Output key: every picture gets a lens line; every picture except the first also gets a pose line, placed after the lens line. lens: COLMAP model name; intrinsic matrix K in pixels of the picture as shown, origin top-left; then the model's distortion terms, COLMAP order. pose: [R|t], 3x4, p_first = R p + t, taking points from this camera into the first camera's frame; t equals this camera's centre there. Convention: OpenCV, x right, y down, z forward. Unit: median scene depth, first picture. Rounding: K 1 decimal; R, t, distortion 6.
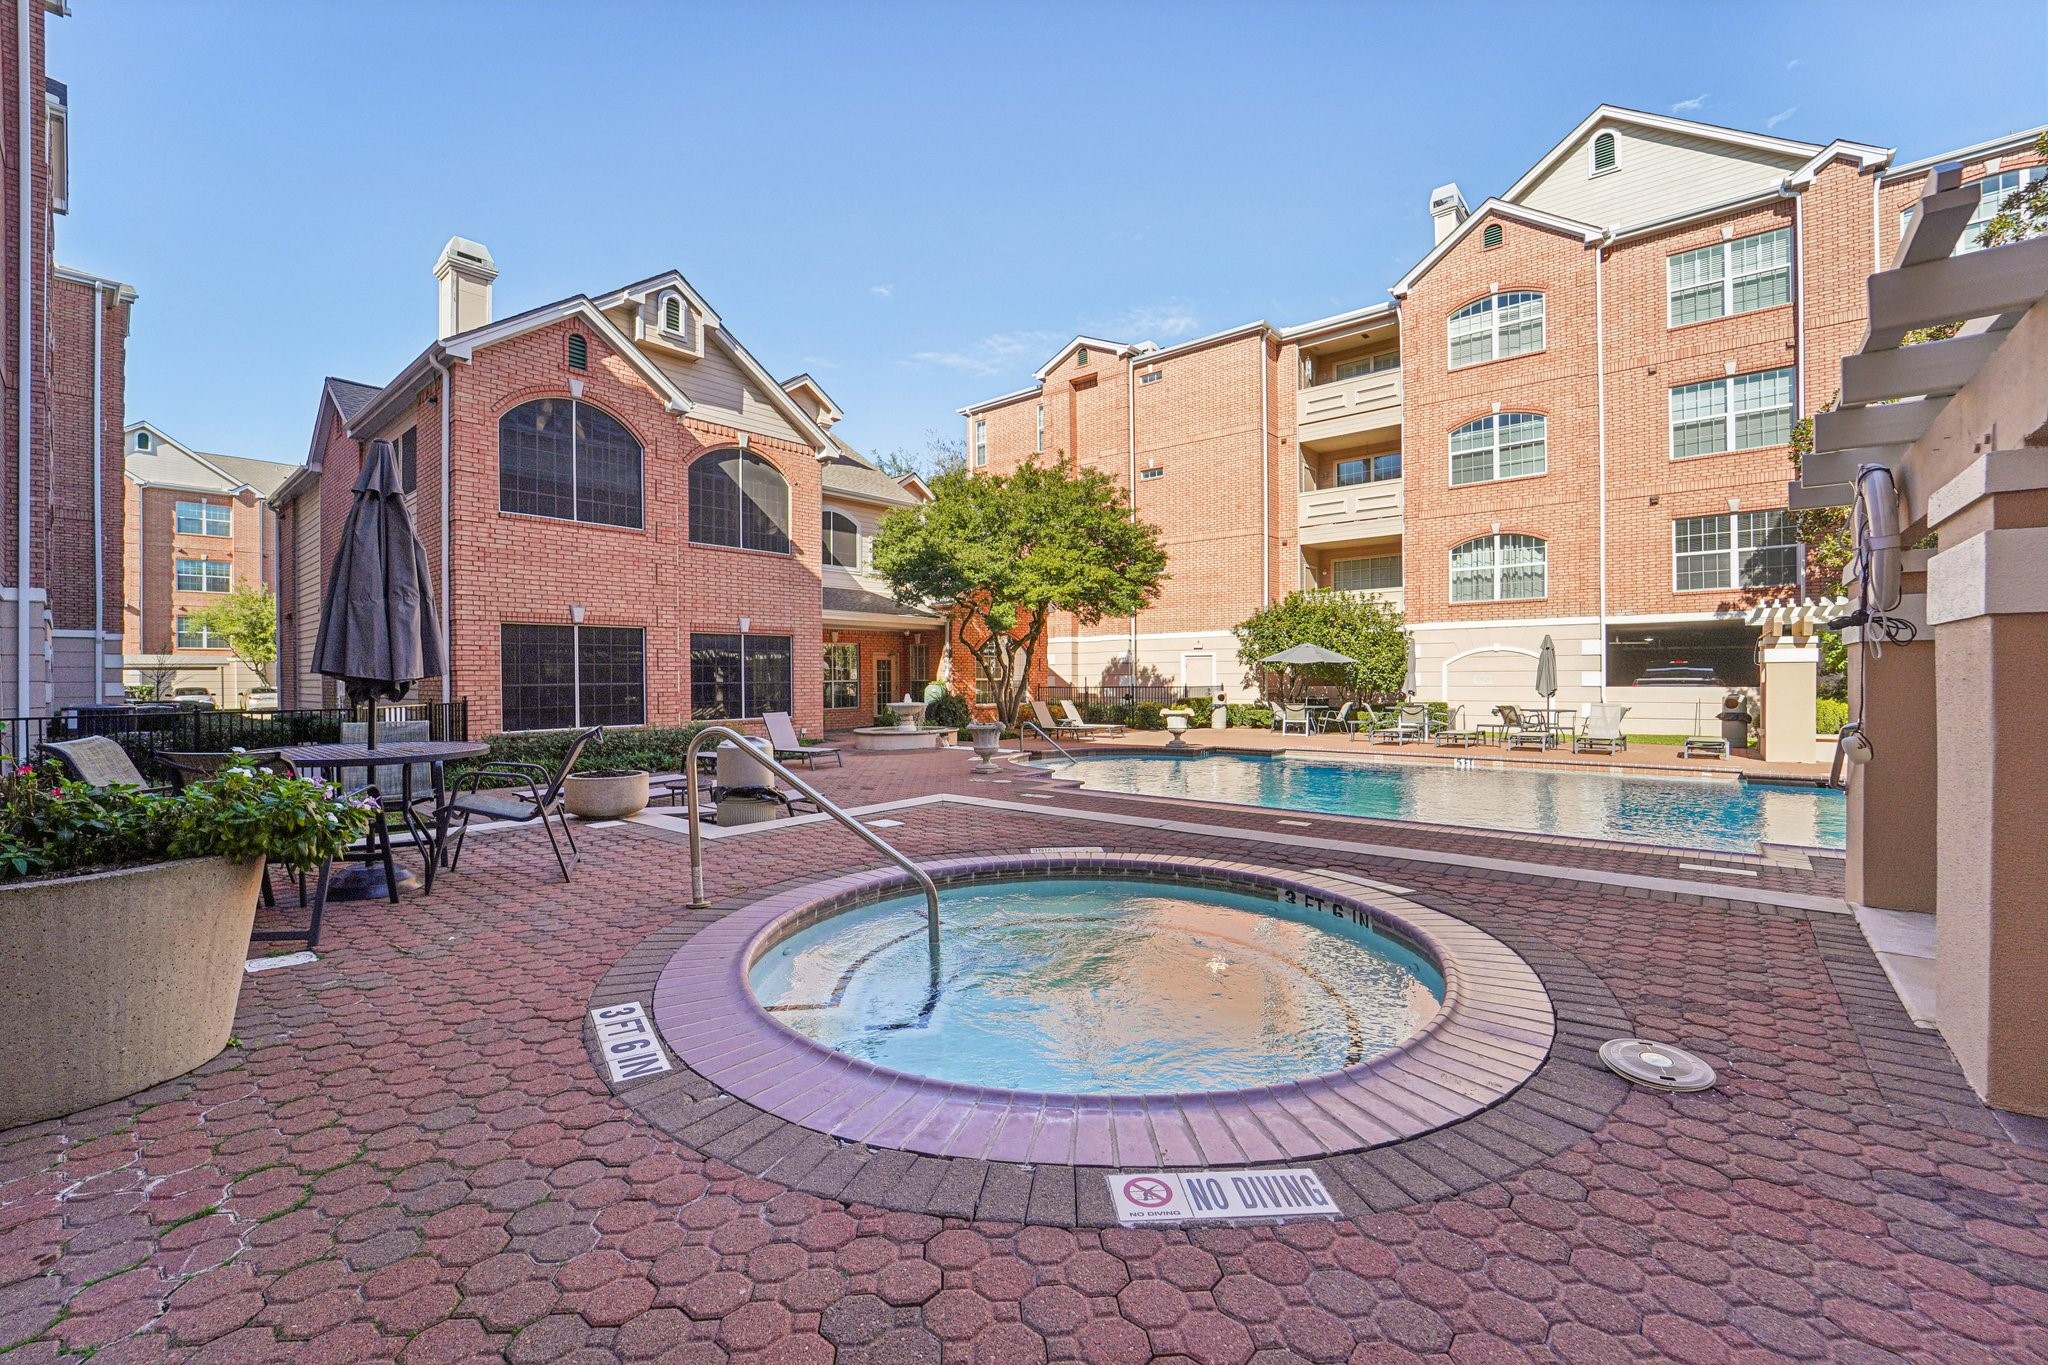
lens RADIAL K [[836.3, 0, 1031.5], [0, 836.3, 675.5], [0, 0, 1]] dist [-0.025421, 0.001616]
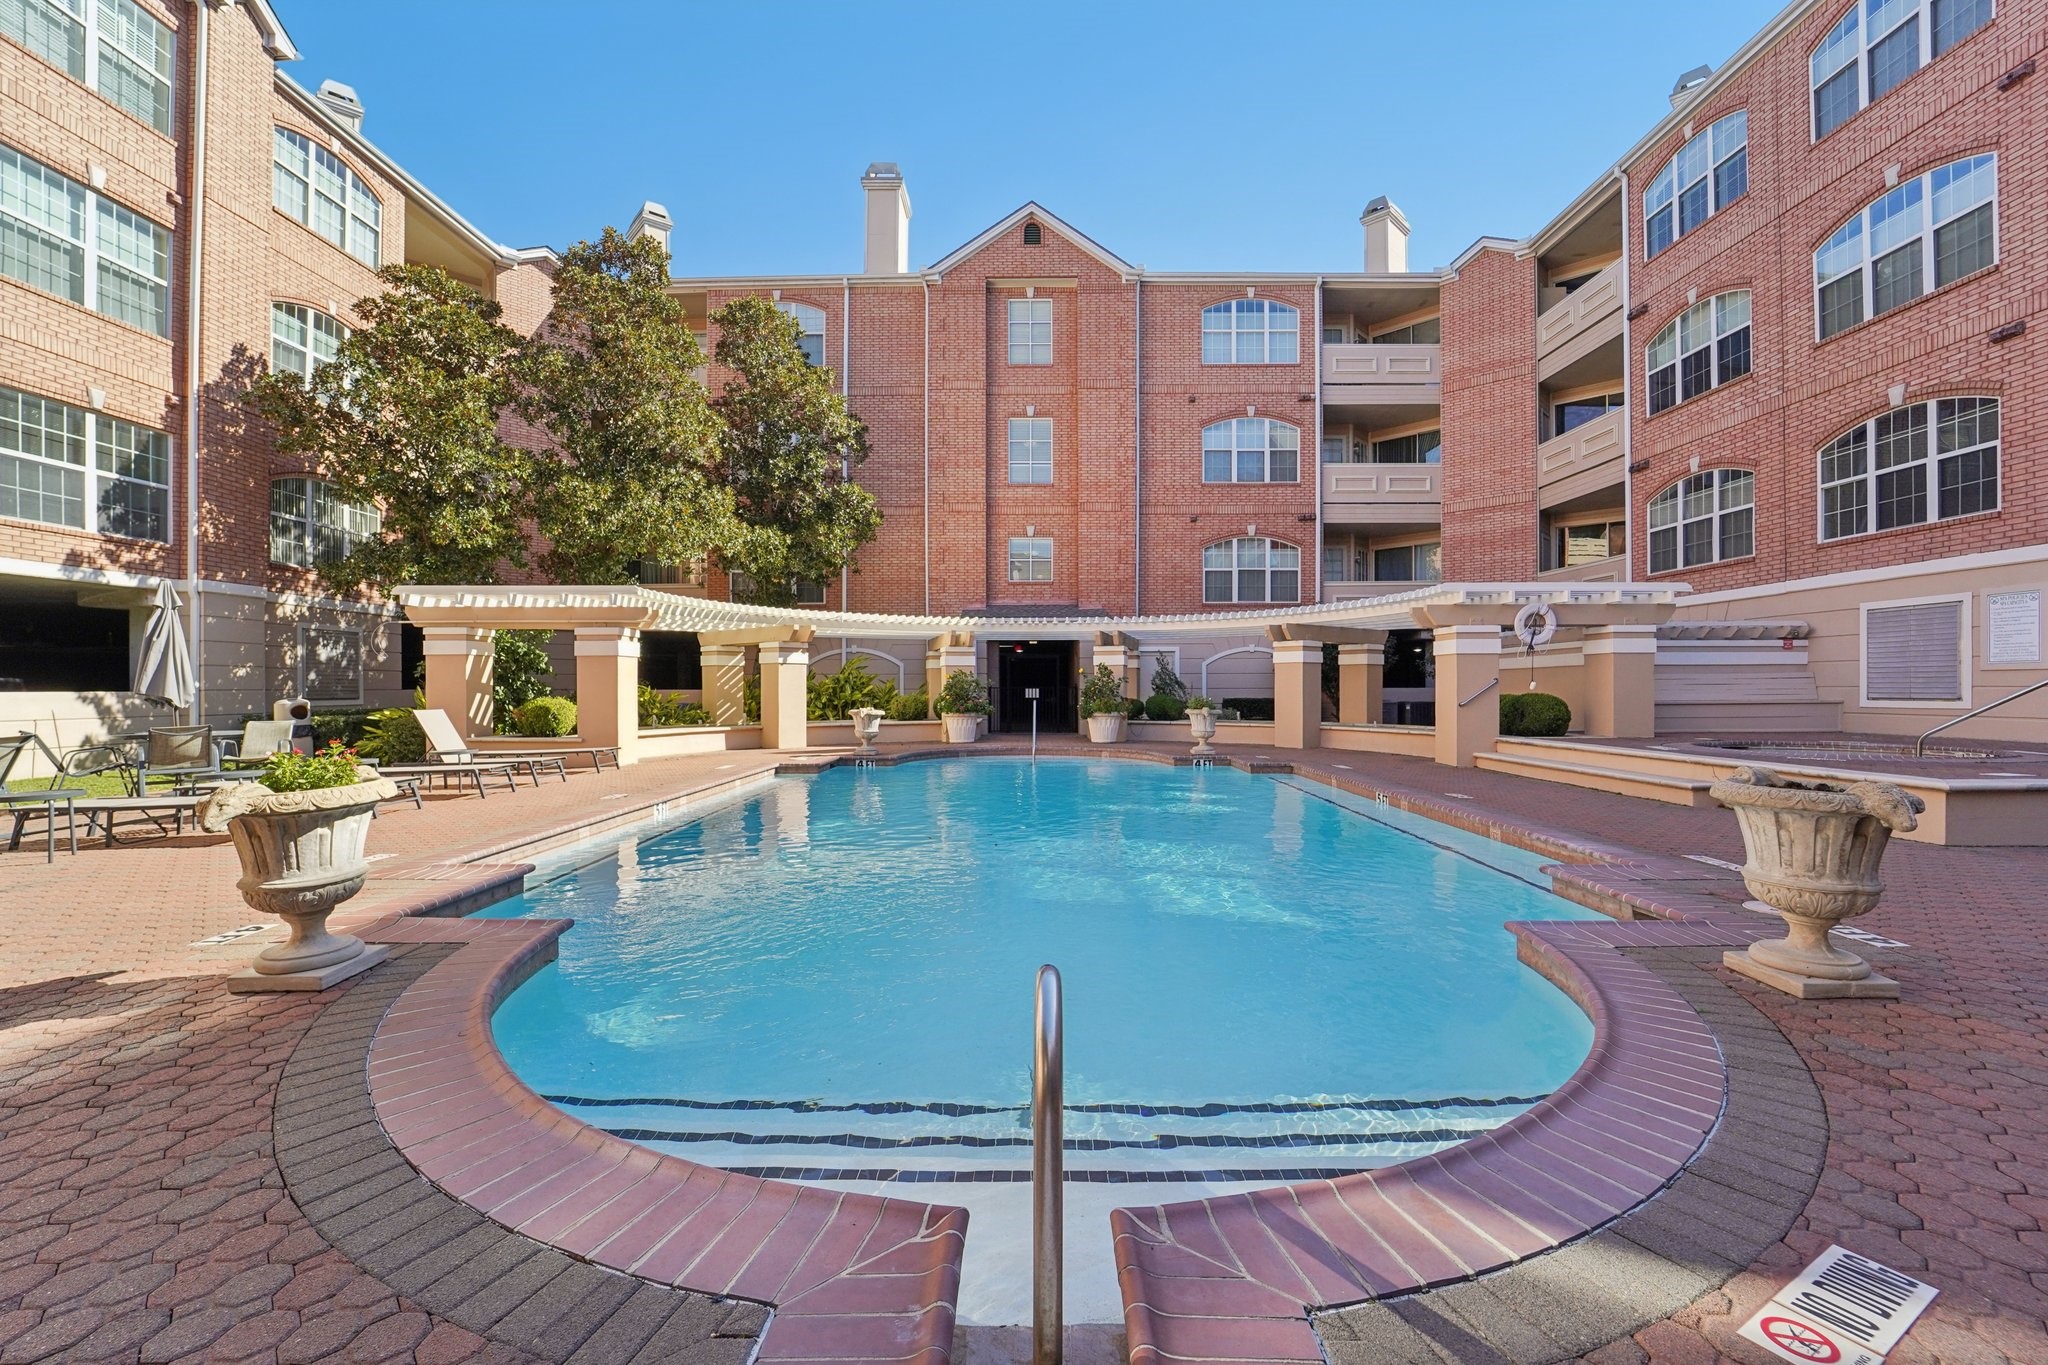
lens RADIAL K [[836.3, 0, 1021.7], [0, 836.3, 689.9], [0, 0, 1]] dist [-0.025421, 0.001616]
pose [[-0.624814, 0.005827, 0.780752, -0.055086], [0.005718, 0.999979, -0.002887, 0.017922], [-0.780753, 0.002661, -0.624834, 0.779479]]
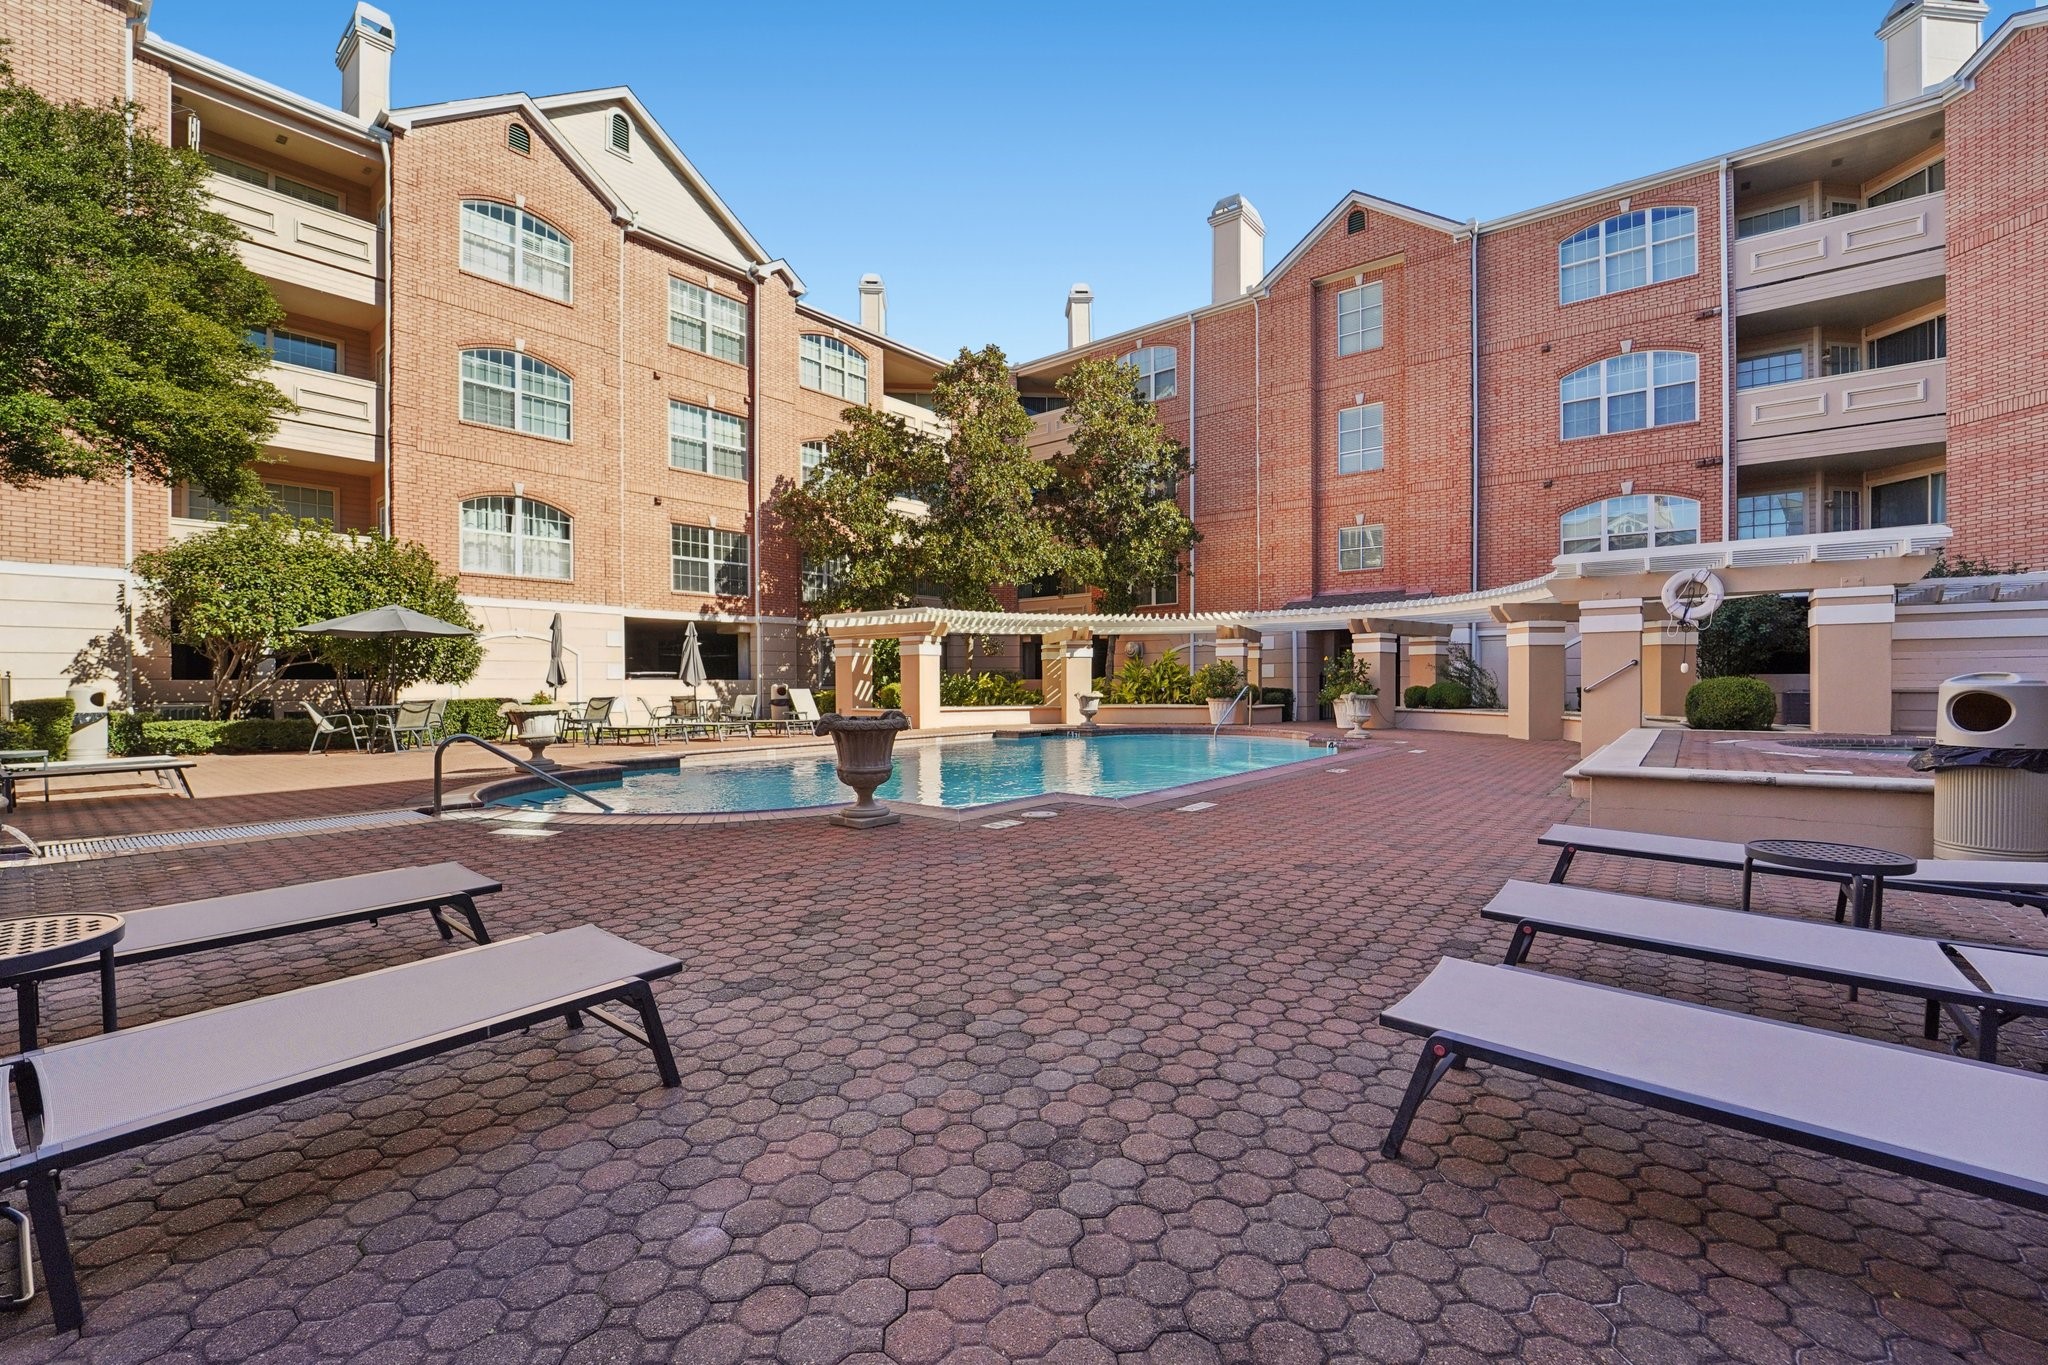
lens RADIAL K [[836.3, 0, 1022.0], [0, 836.3, 692.4], [0, 0, 1]] dist [-0.025421, 0.001616]
pose [[-0.011554, -0.005936, 0.999916, -0.297345], [0.004246, 0.999973, 0.005986, 0.025239], [-0.999924, 0.004314, -0.011529, 0.541407]]
